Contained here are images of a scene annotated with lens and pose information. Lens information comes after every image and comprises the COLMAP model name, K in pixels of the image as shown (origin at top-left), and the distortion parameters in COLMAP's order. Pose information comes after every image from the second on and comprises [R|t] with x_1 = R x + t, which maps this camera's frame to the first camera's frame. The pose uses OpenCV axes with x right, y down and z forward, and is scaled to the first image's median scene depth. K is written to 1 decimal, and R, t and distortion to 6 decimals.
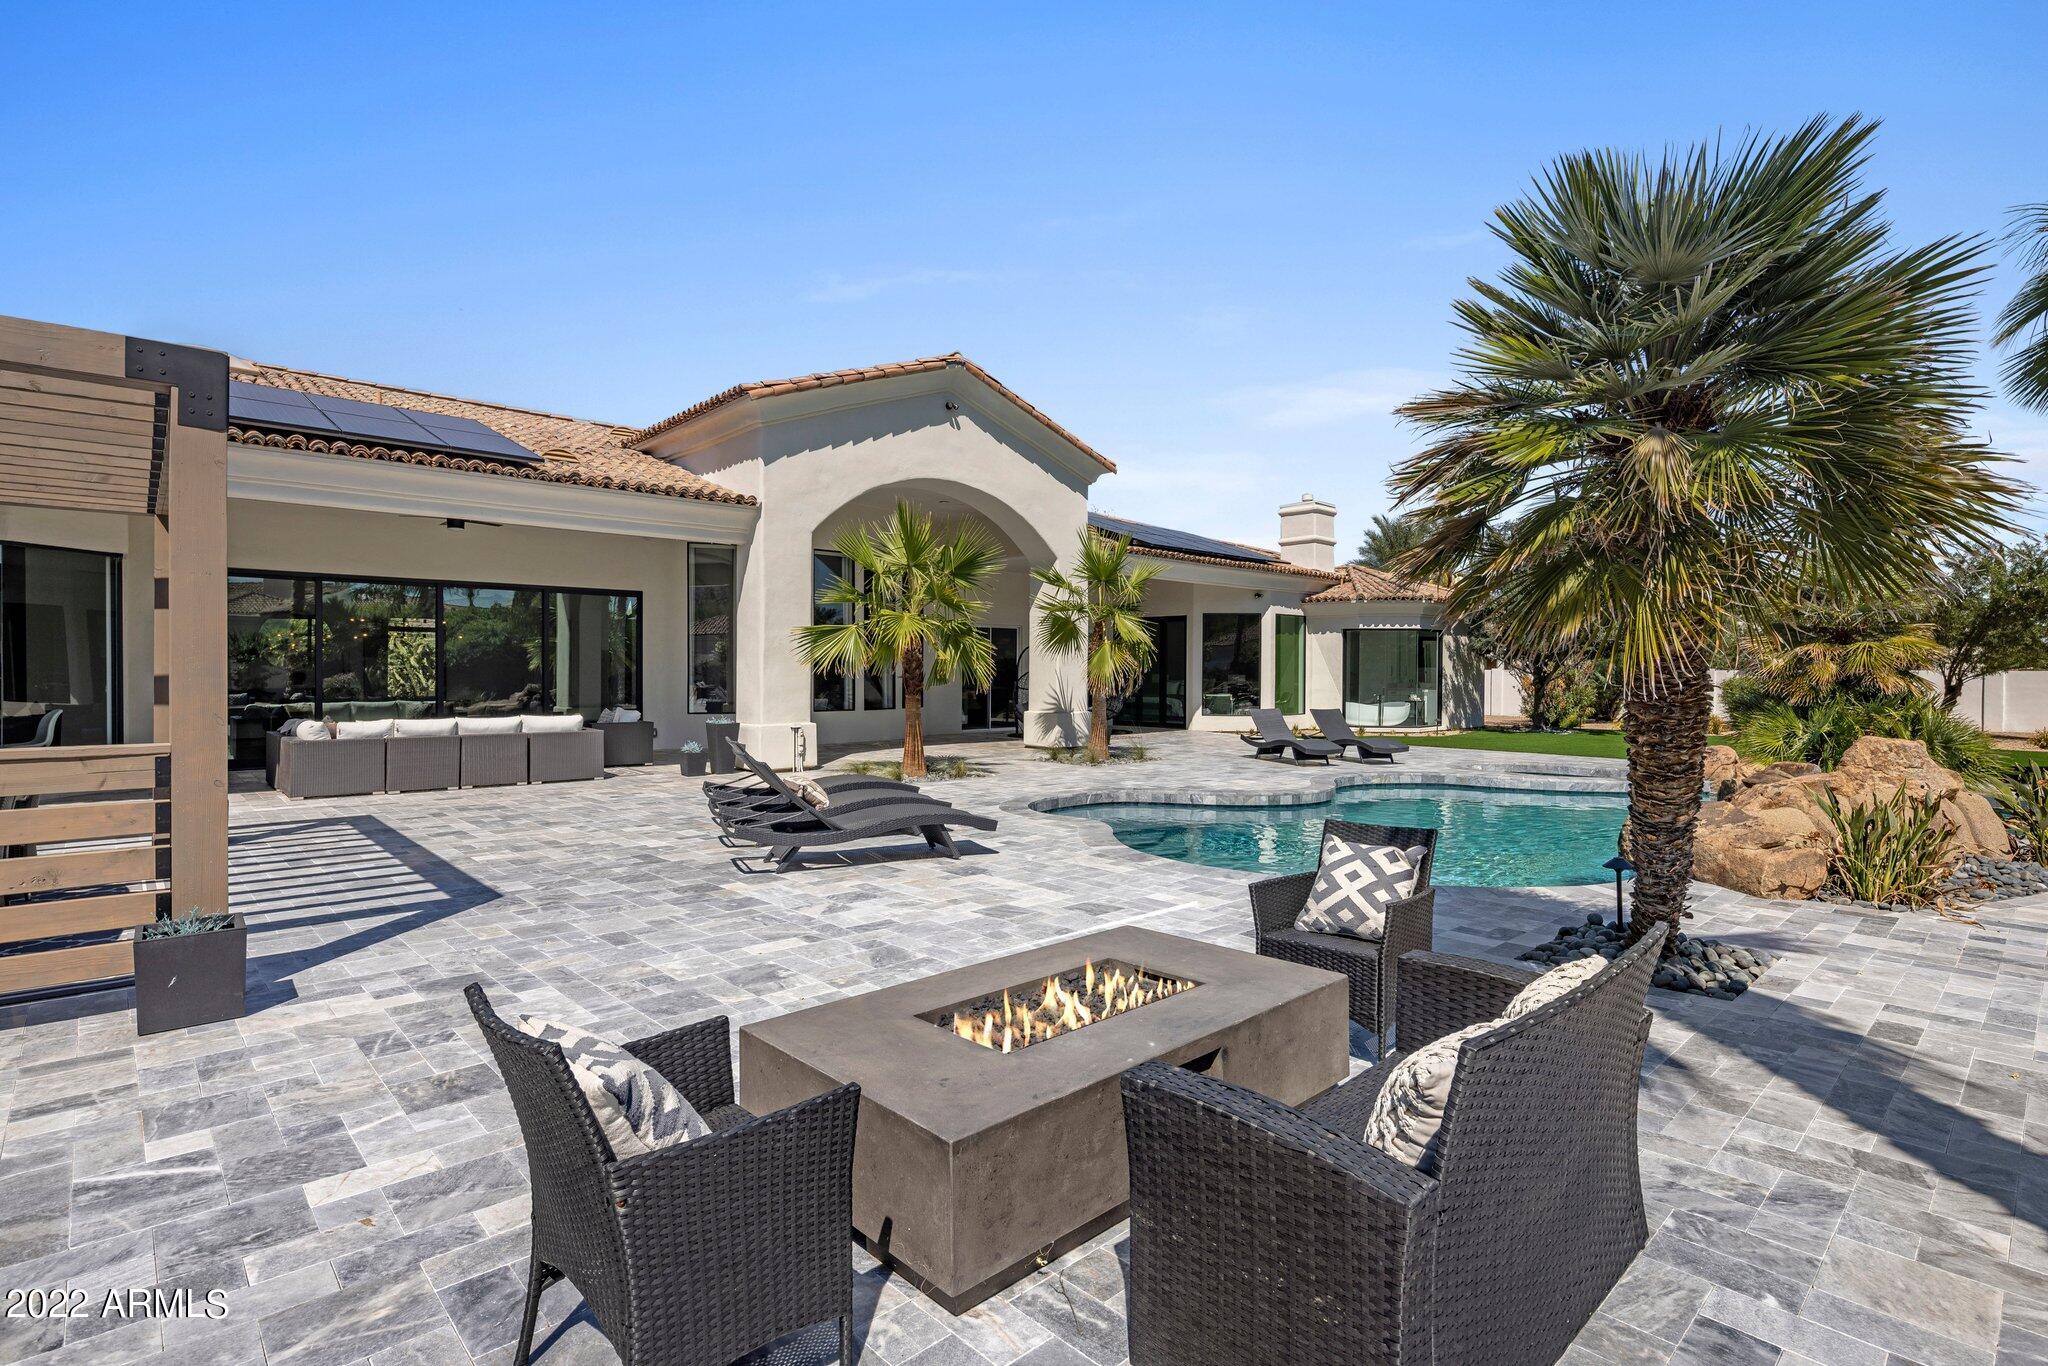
lens RADIAL K [[986.9, 0, 1030.8], [0, 986.9, 674.9], [0, 0, 1]] dist [0.006415, -0.001258]
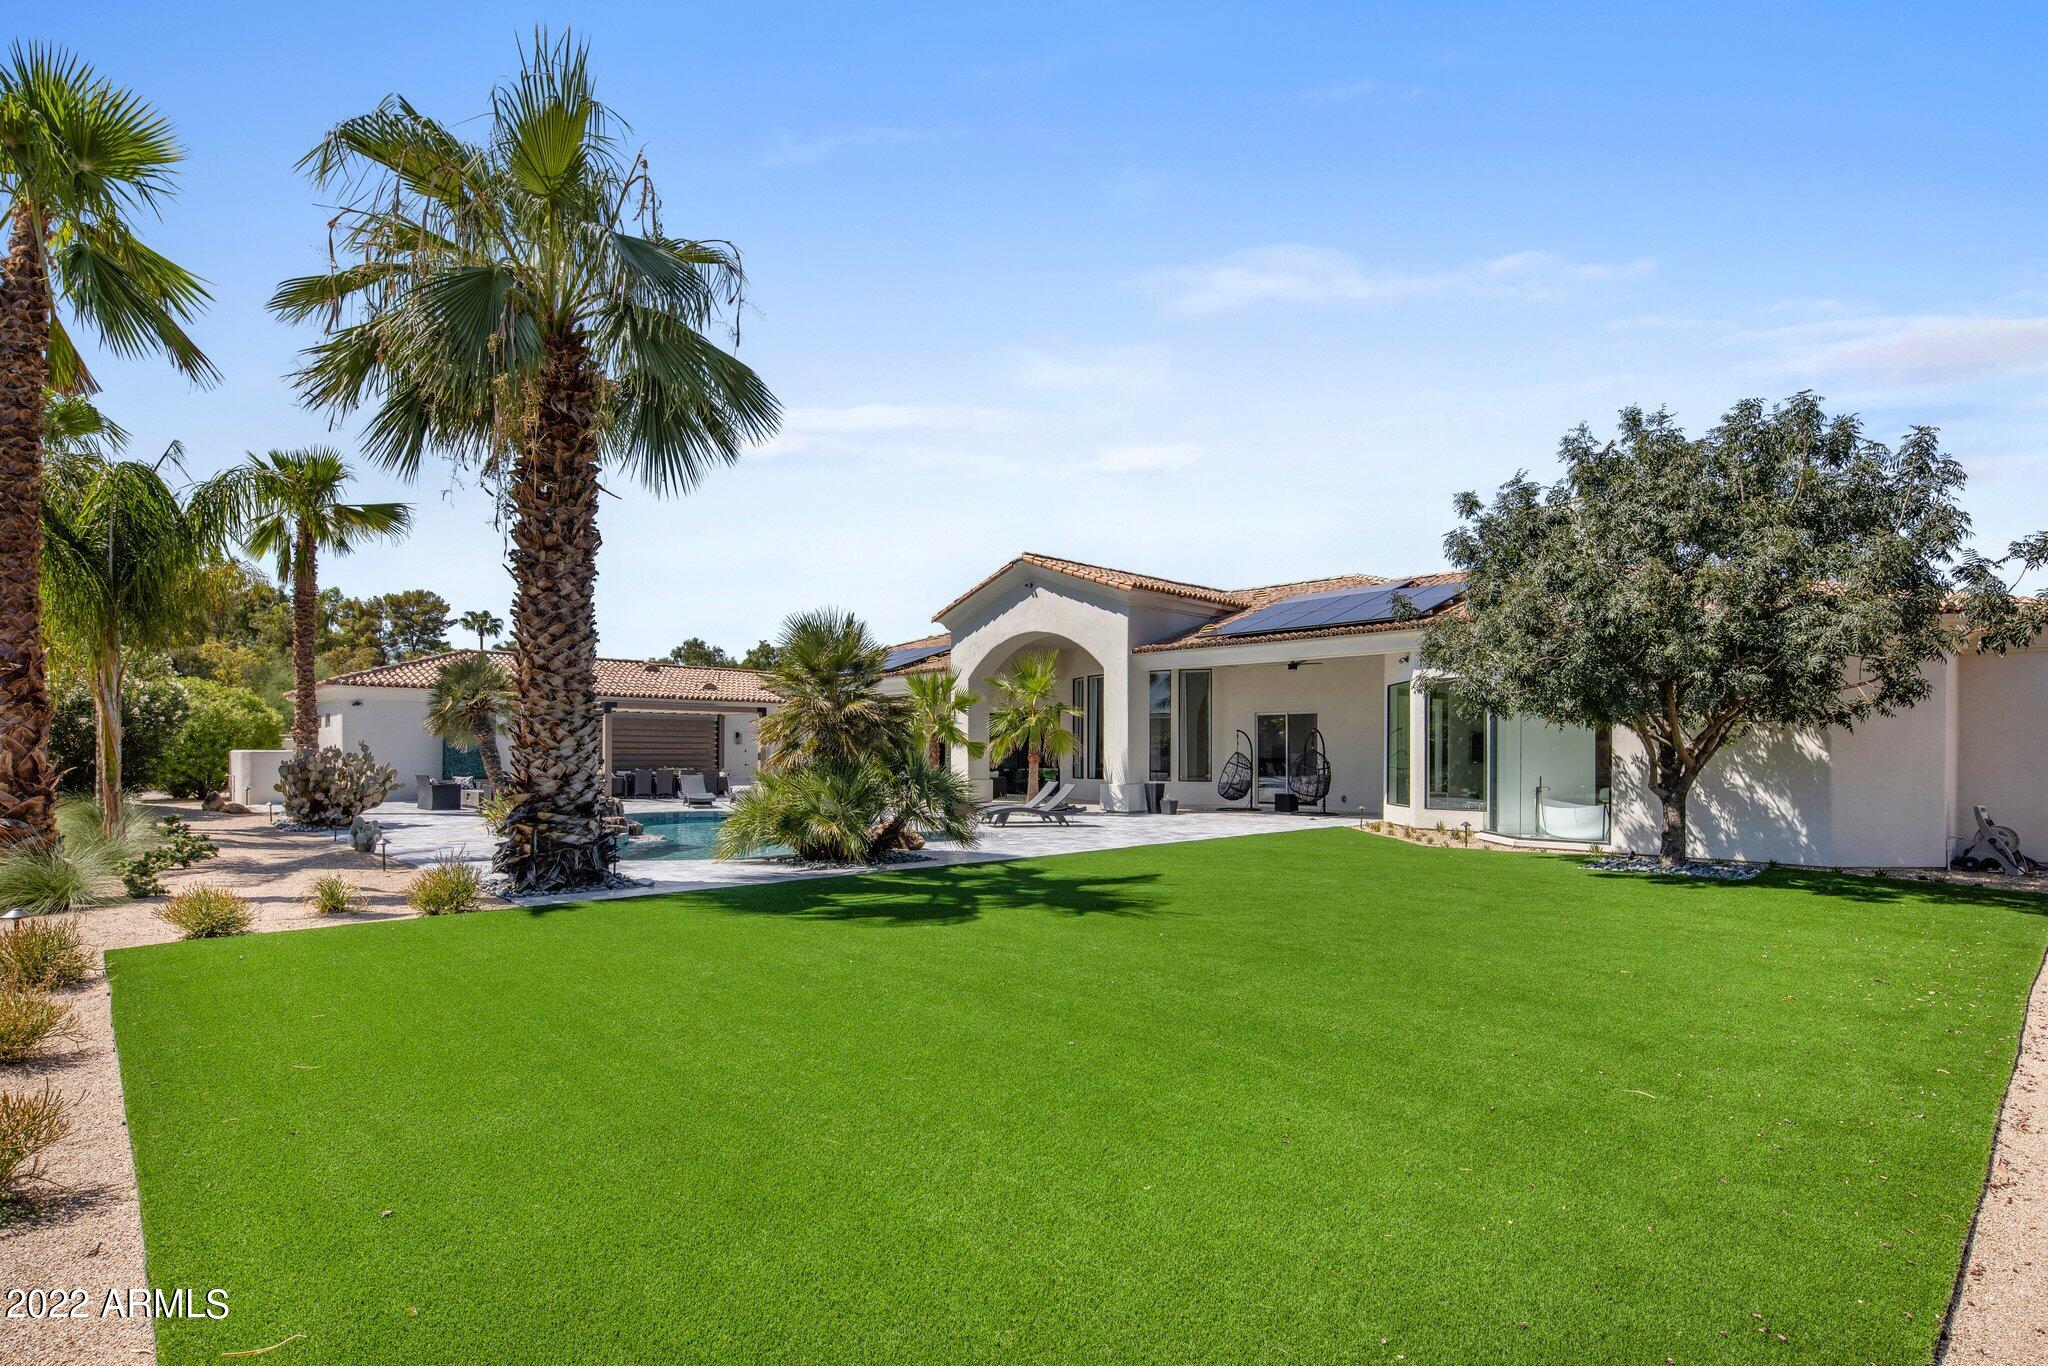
lens RADIAL K [[986.9, 0, 1025.6], [0, 986.9, 758.7], [0, 0, 1]] dist [0.006415, -0.001258]
pose [[0.006431, 0.000207, -0.999979, 1.506417], [-0.009913, 0.999951, 0.000143, 0.006332], [0.999930, 0.009912, 0.006433, 0.987128]]
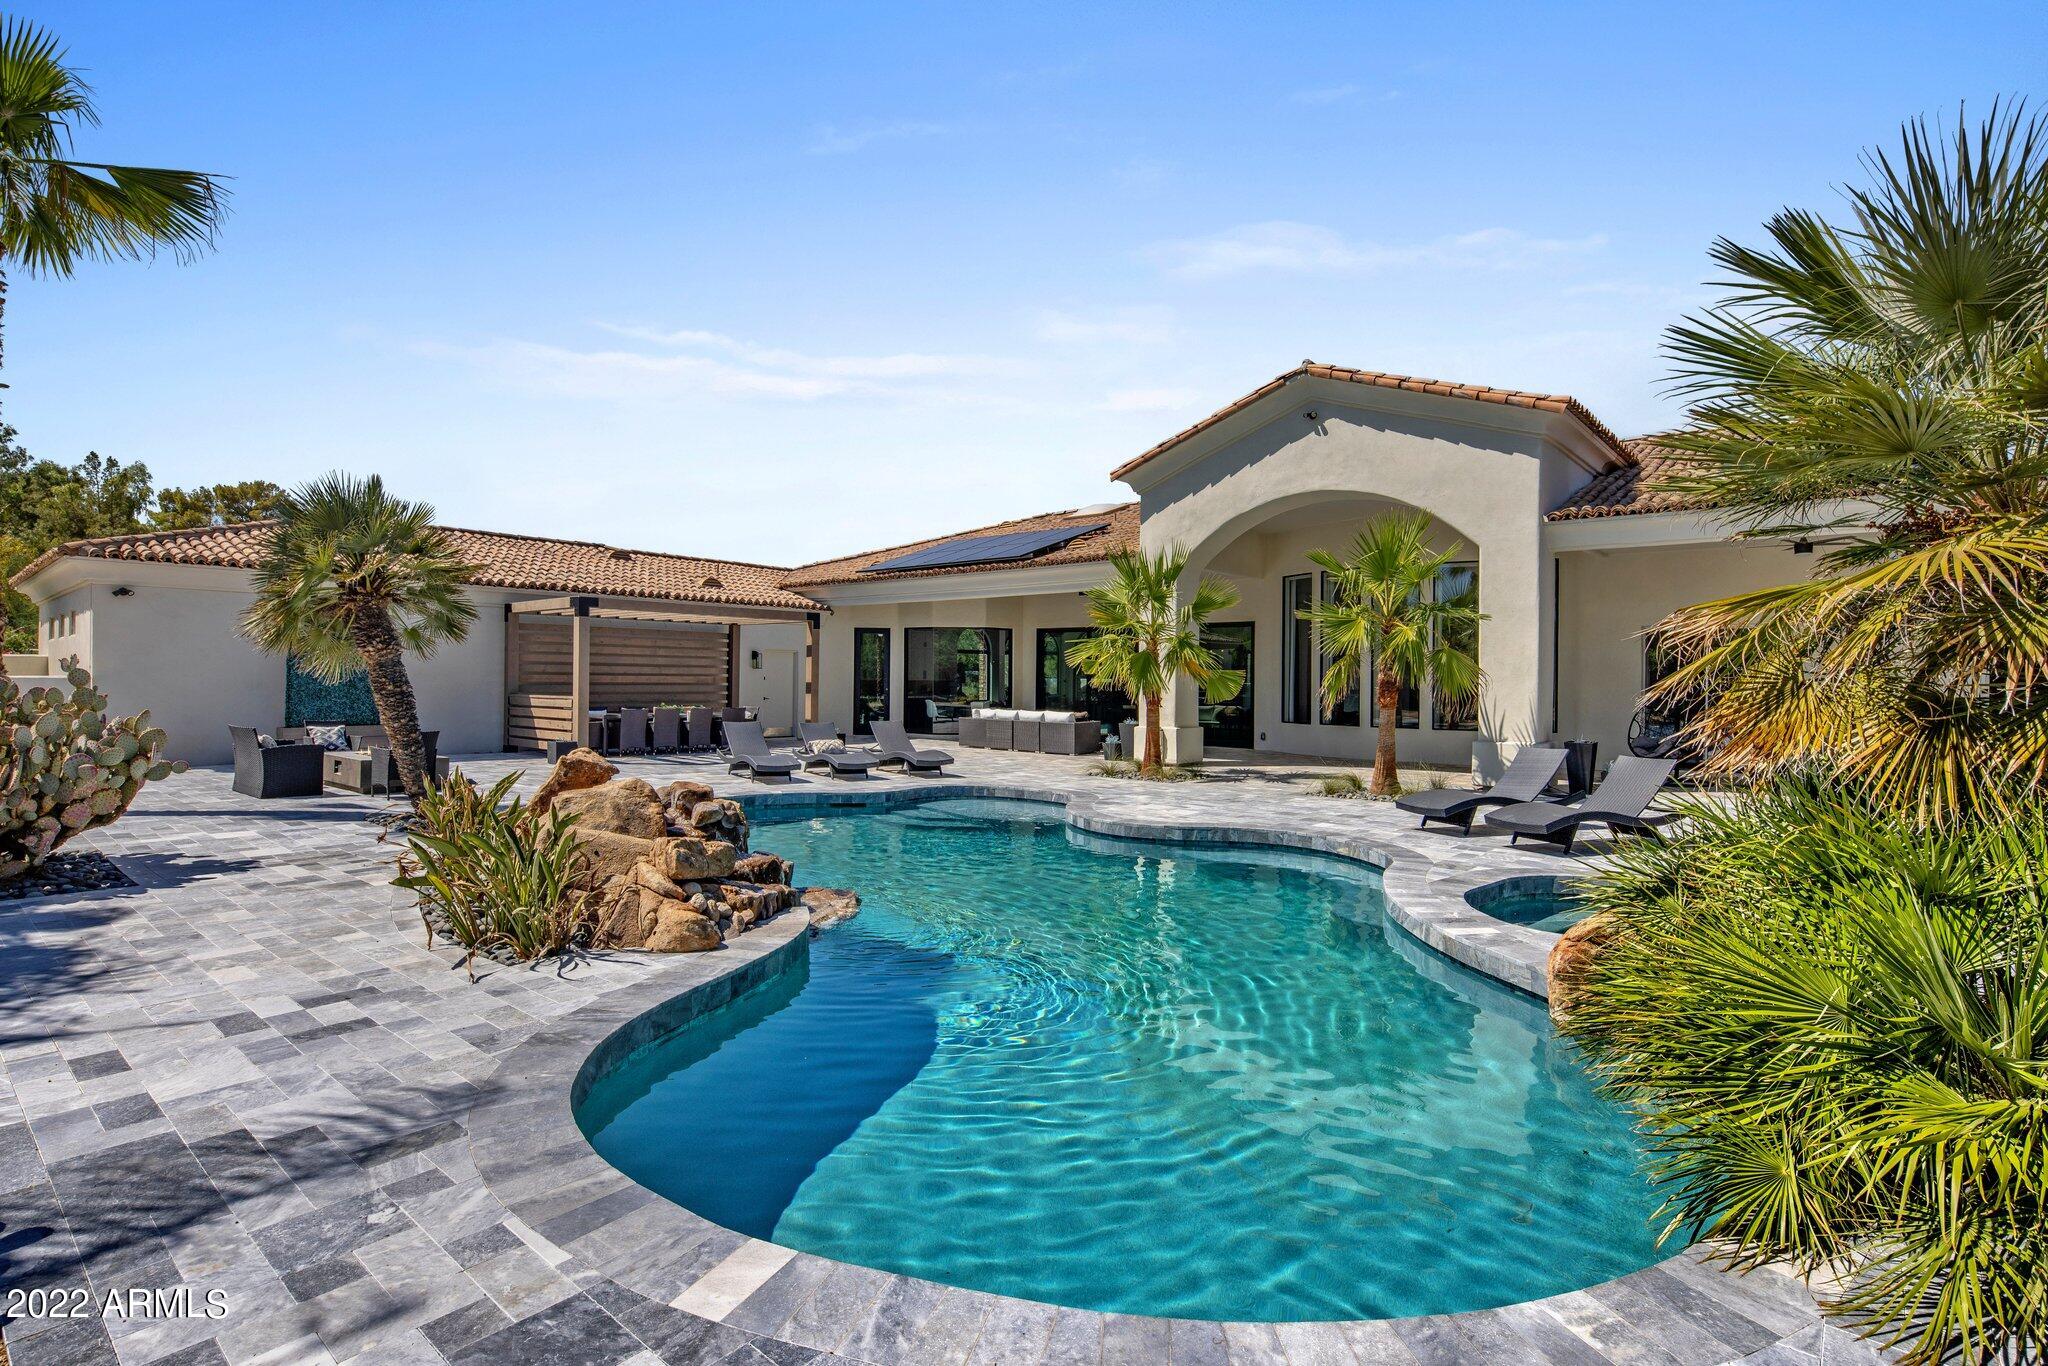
lens RADIAL K [[986.9, 0, 1024.9], [0, 986.9, 681.8], [0, 0, 1]] dist [0.006415, -0.001258]
pose [[0.114183, 0.000428, -0.993460, 0.858663], [-0.016611, 0.999861, -0.001478, -0.002685], [0.993321, 0.016671, 0.114174, 0.611523]]
